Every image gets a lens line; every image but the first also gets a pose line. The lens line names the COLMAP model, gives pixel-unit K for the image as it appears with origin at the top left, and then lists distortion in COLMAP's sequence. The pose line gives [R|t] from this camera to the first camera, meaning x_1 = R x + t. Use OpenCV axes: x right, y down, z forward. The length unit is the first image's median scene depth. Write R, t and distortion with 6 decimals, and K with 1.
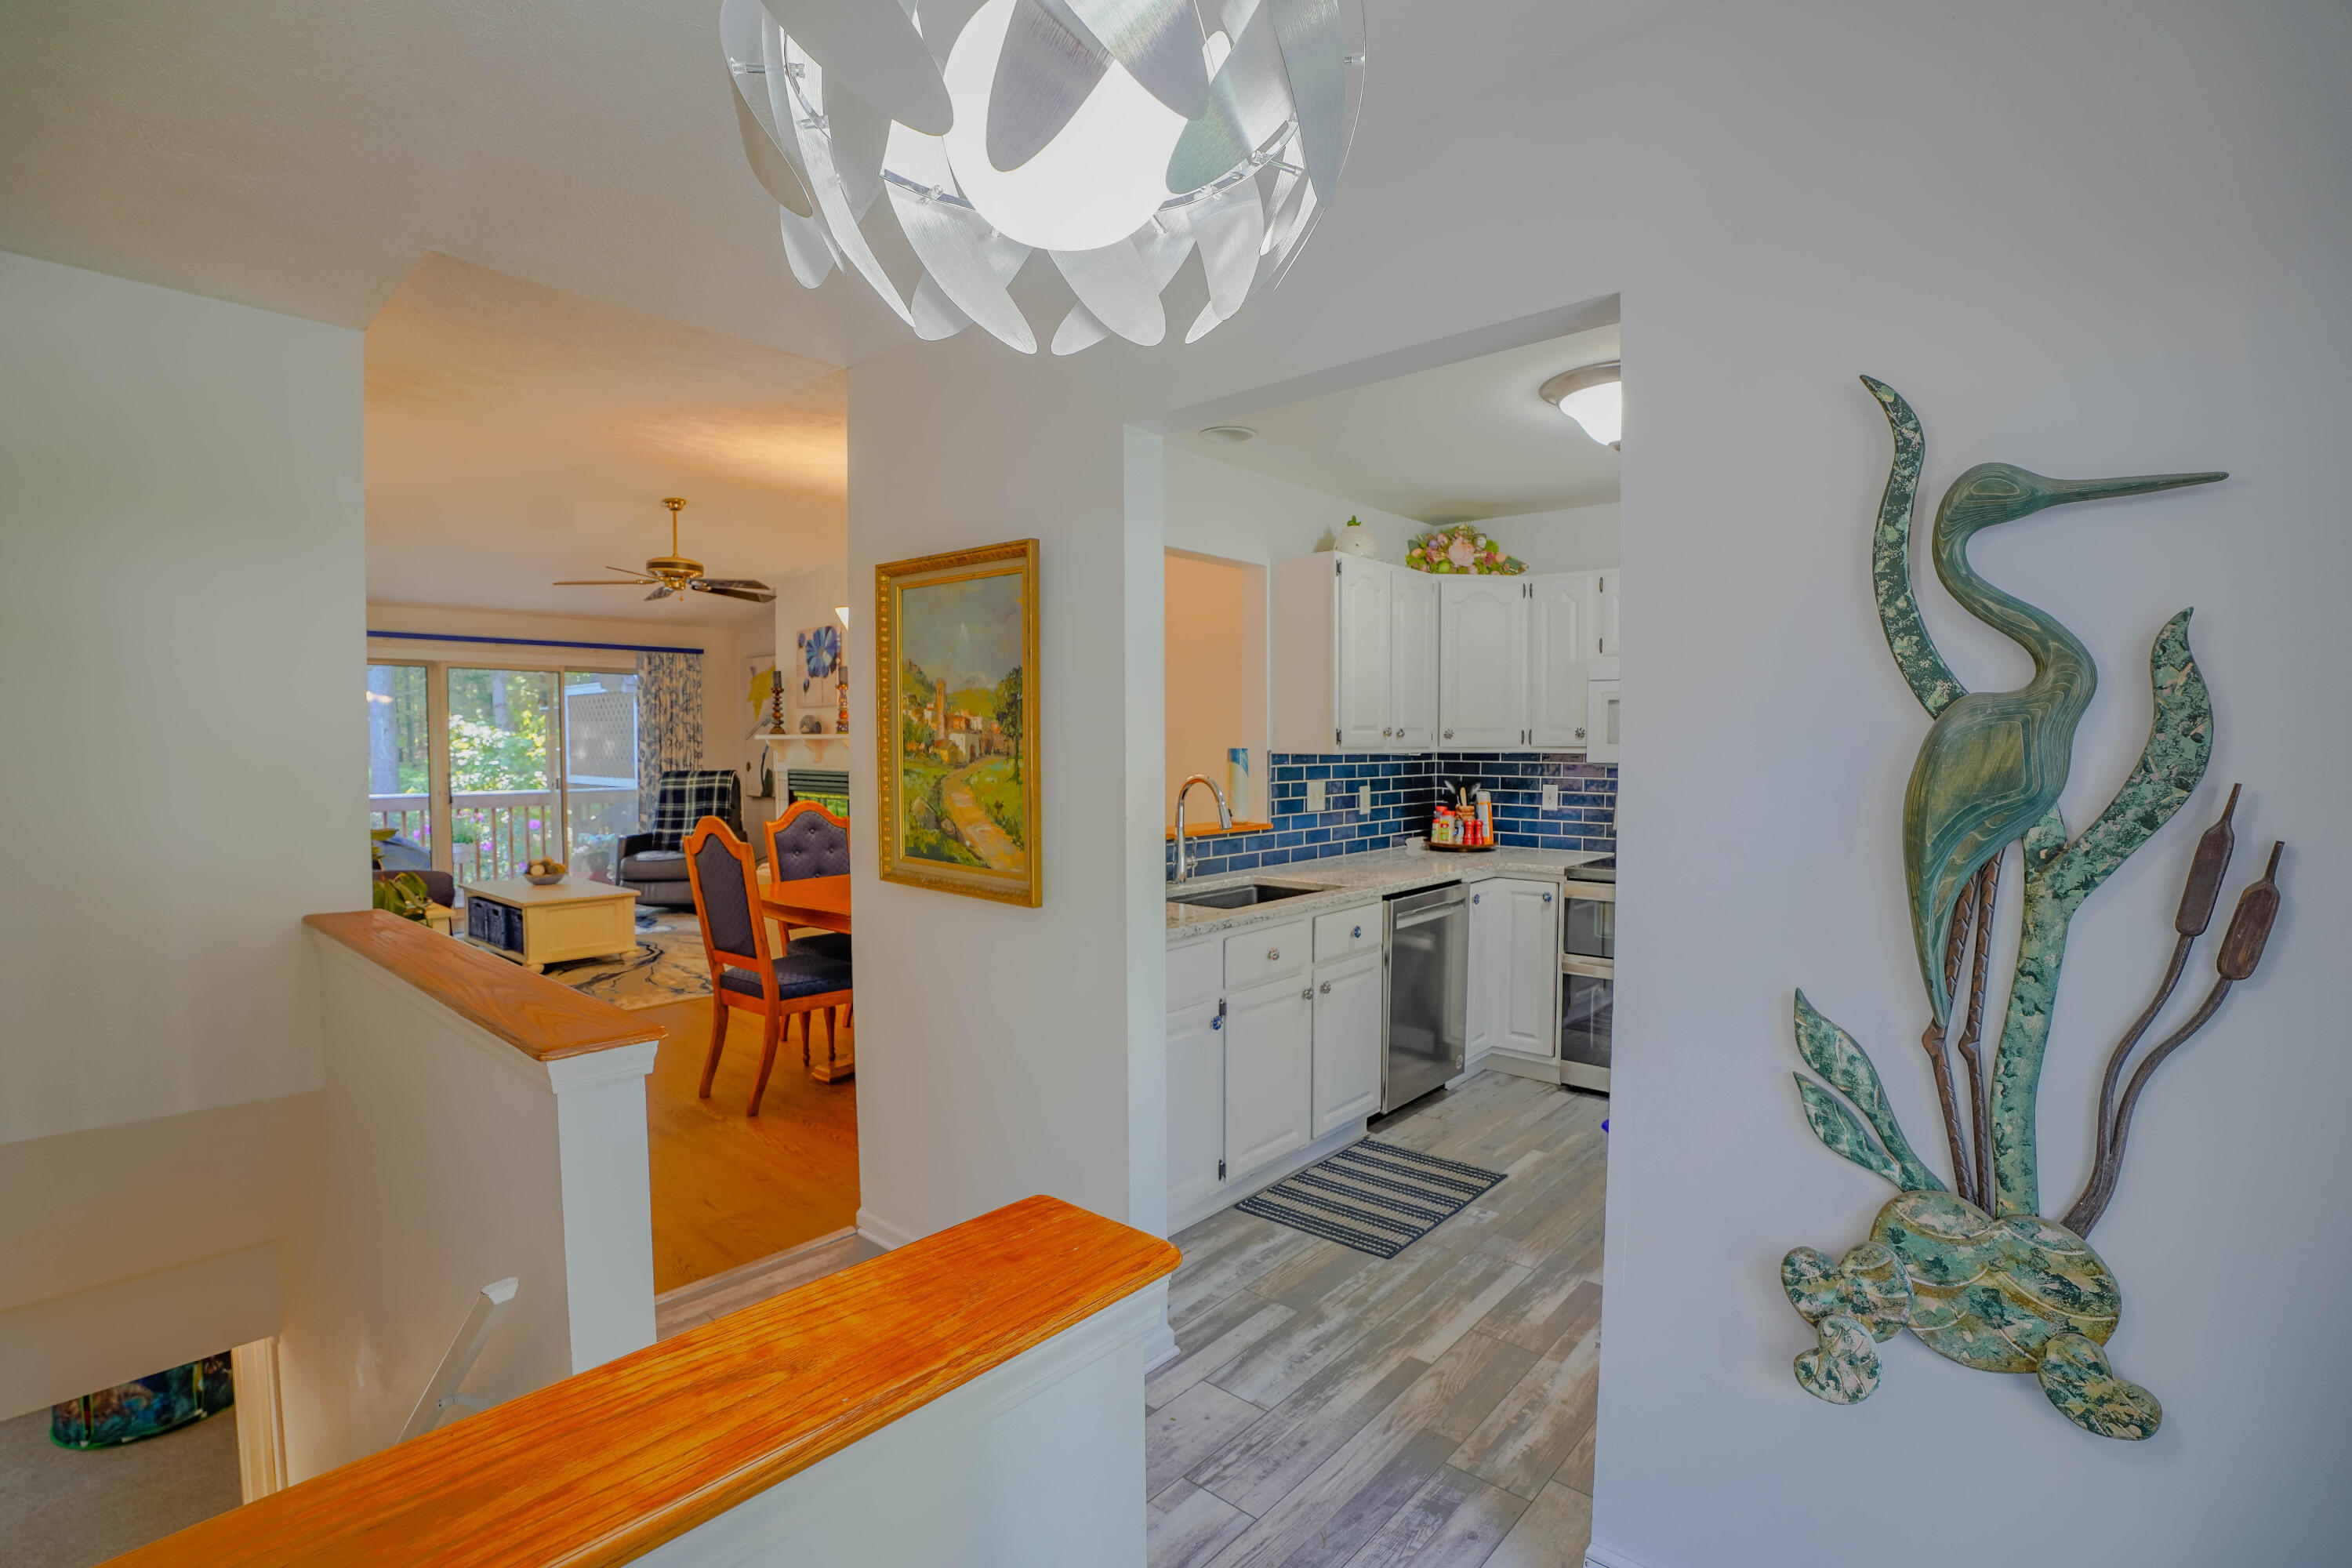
lens RADIAL K [[1093.7, 0, 1176.2], [0, 1093.7, 786.9], [0, 0, 1]] dist [-0.090523, 0.038173]
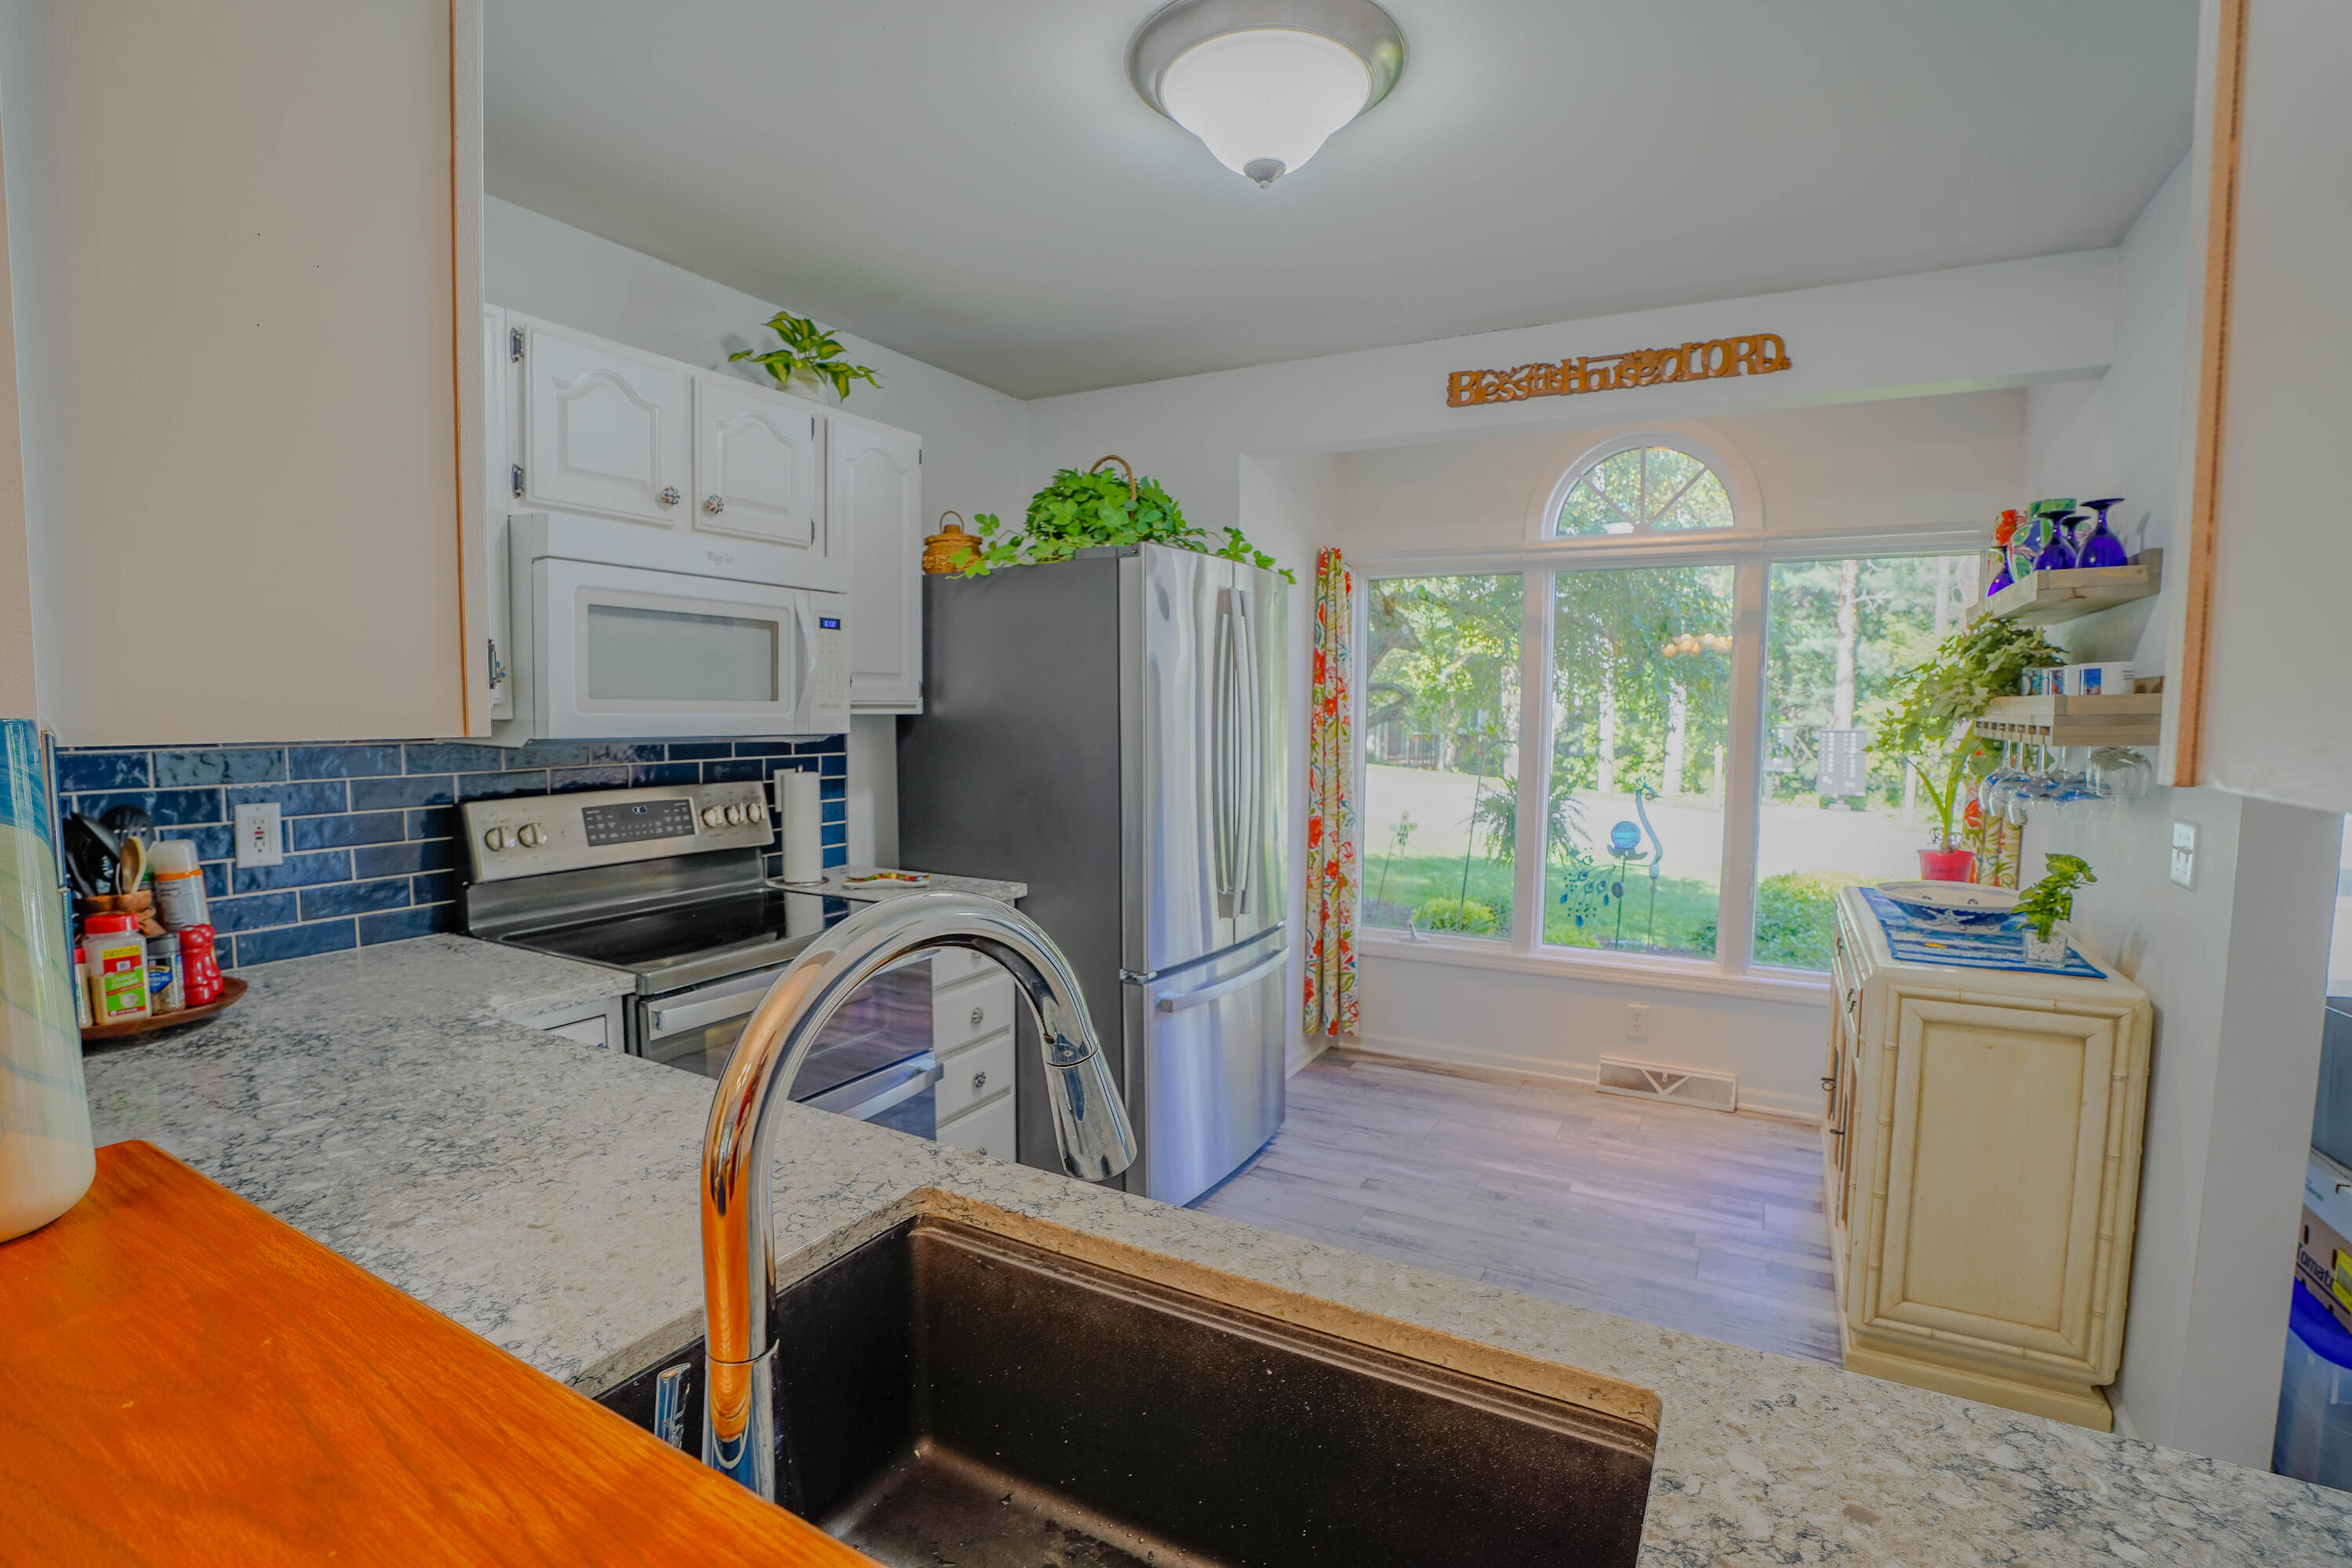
lens RADIAL K [[1087.1, 0, 1176.6], [0, 1087.1, 780.0], [0, 0, 1]] dist [-0.072502, 0.020427]
pose [[-0.209946, -0.070471, 0.975170, -0.093462], [0.037170, 0.996103, 0.079986, -0.027841], [-0.977006, 0.053040, -0.206508, 0.734017]]
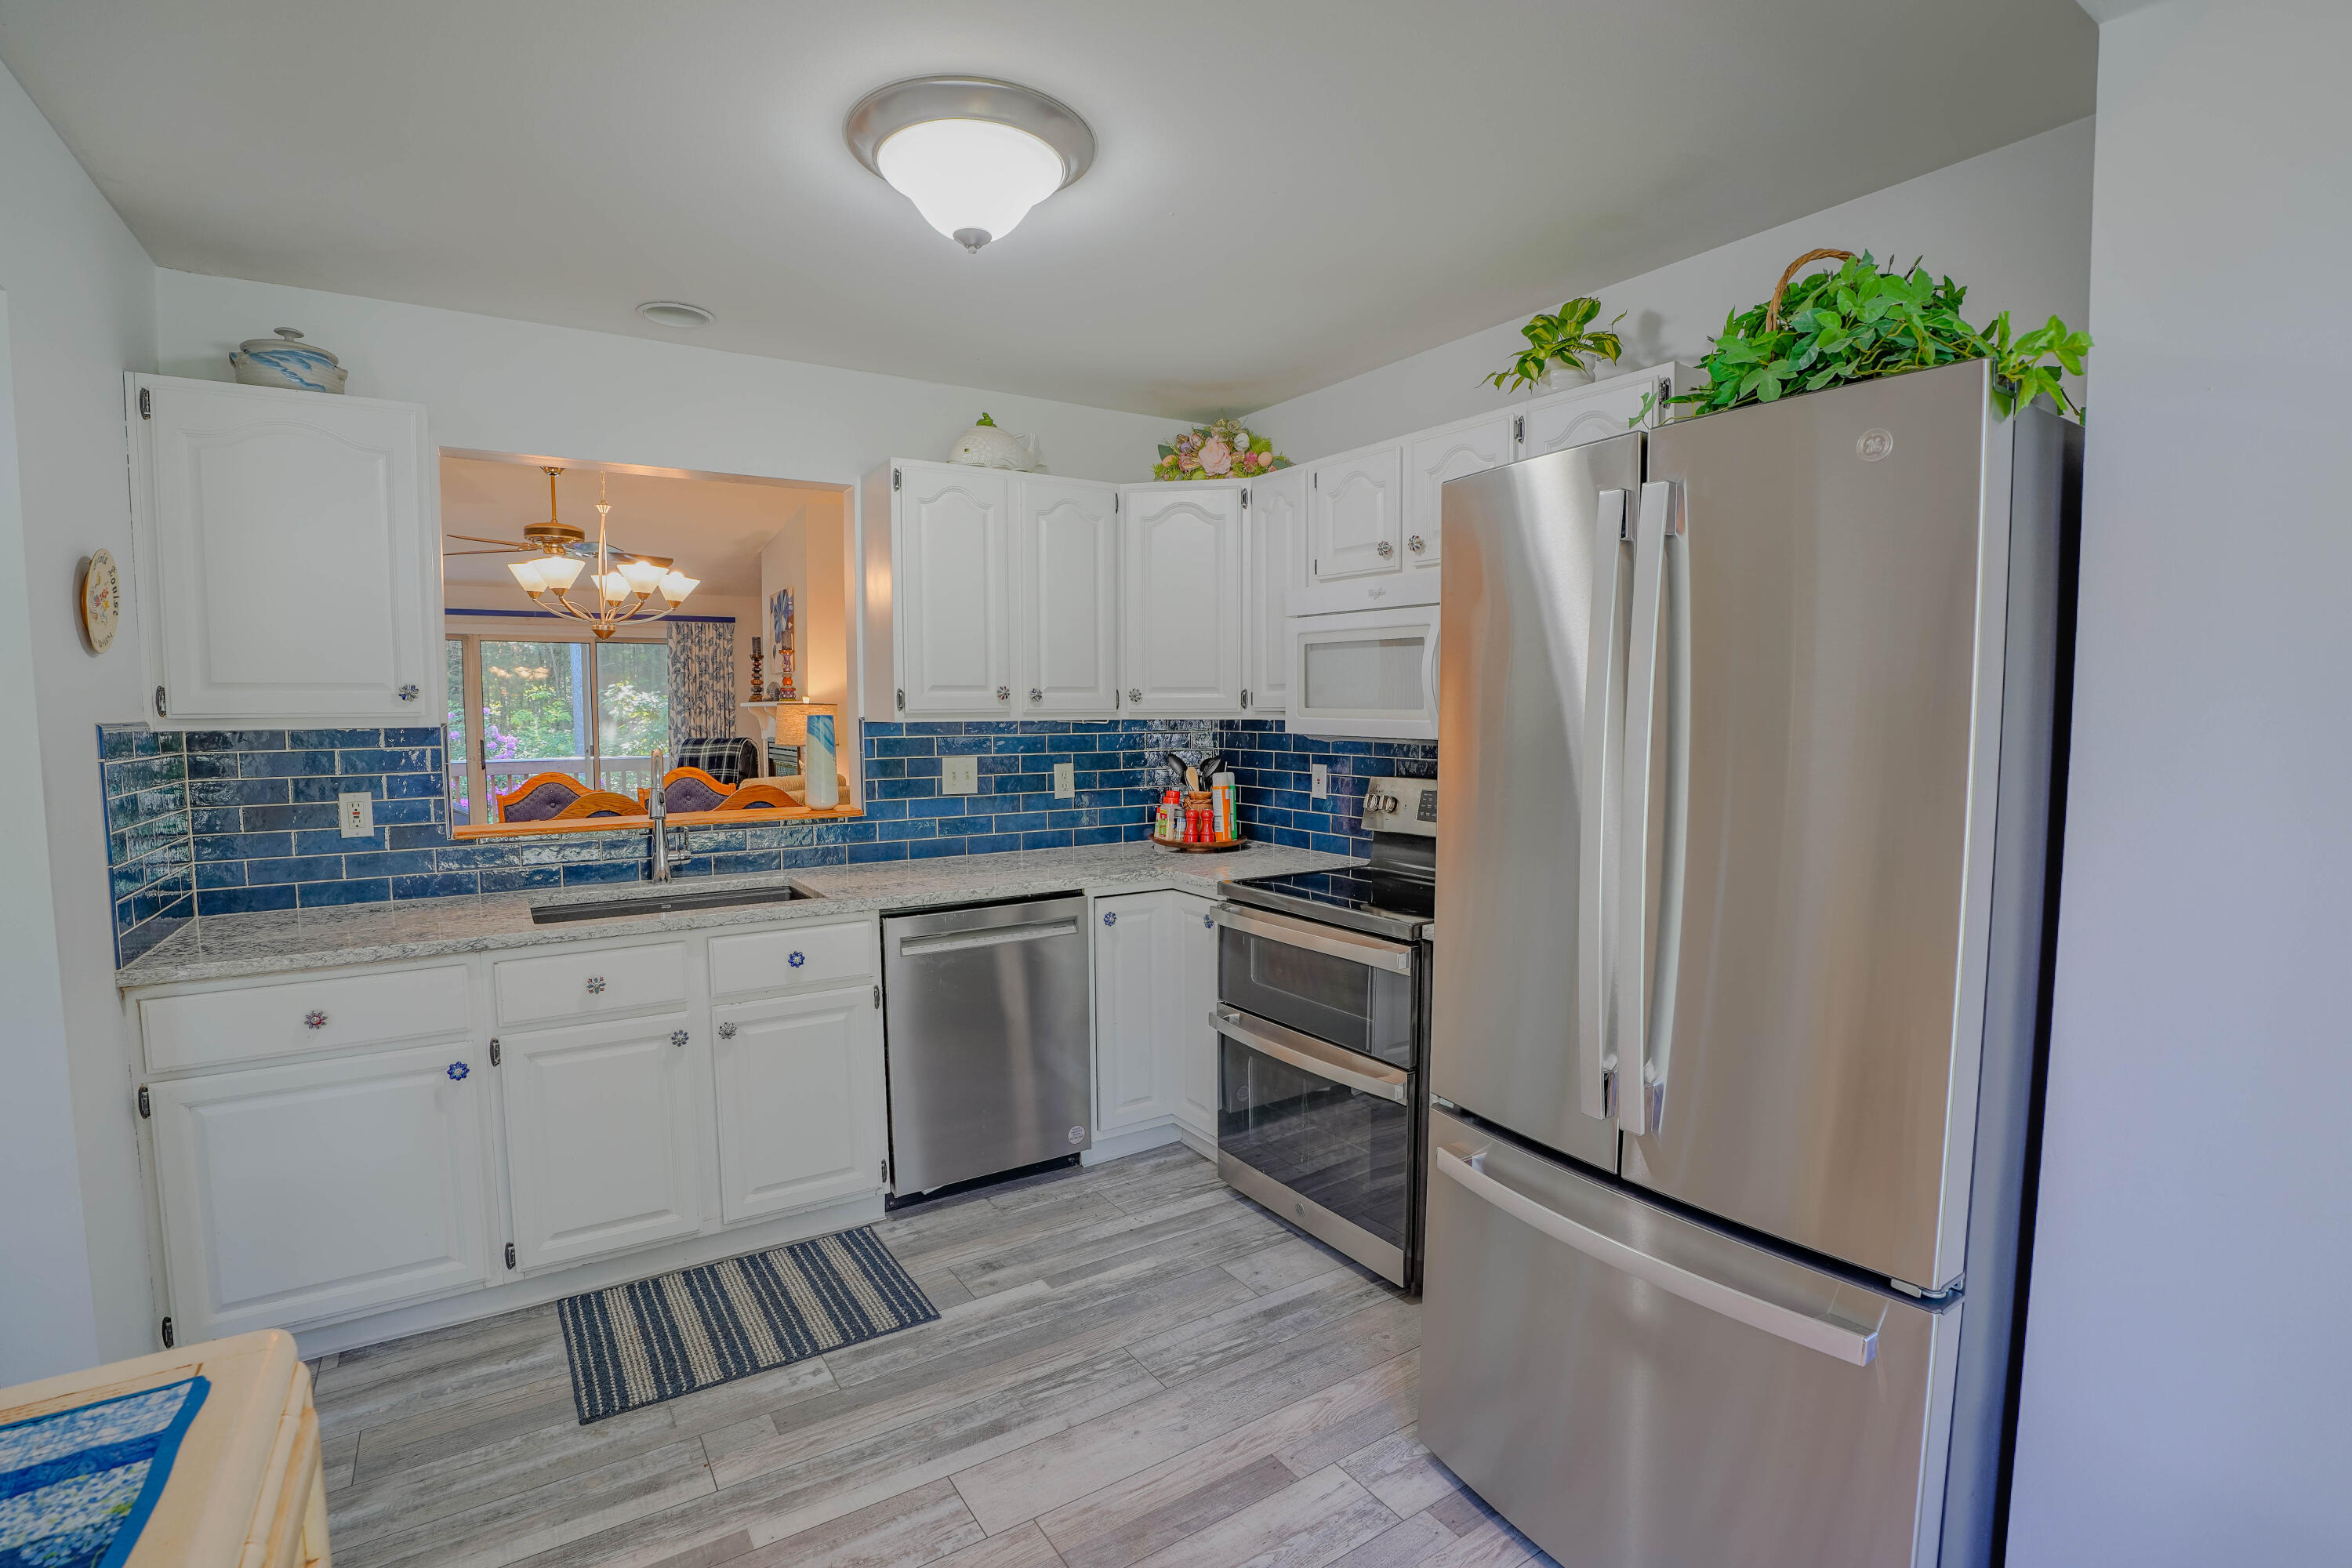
lens RADIAL K [[1093.7, 0, 1176.2], [0, 1093.7, 786.9], [0, 0, 1]] dist [-0.090523, 0.038173]
pose [[0.963783, 0.016734, -0.266161, 0.440646], [-0.008789, 0.999480, 0.031013, -0.008321], [0.266541, -0.027551, 0.963430, 0.254433]]
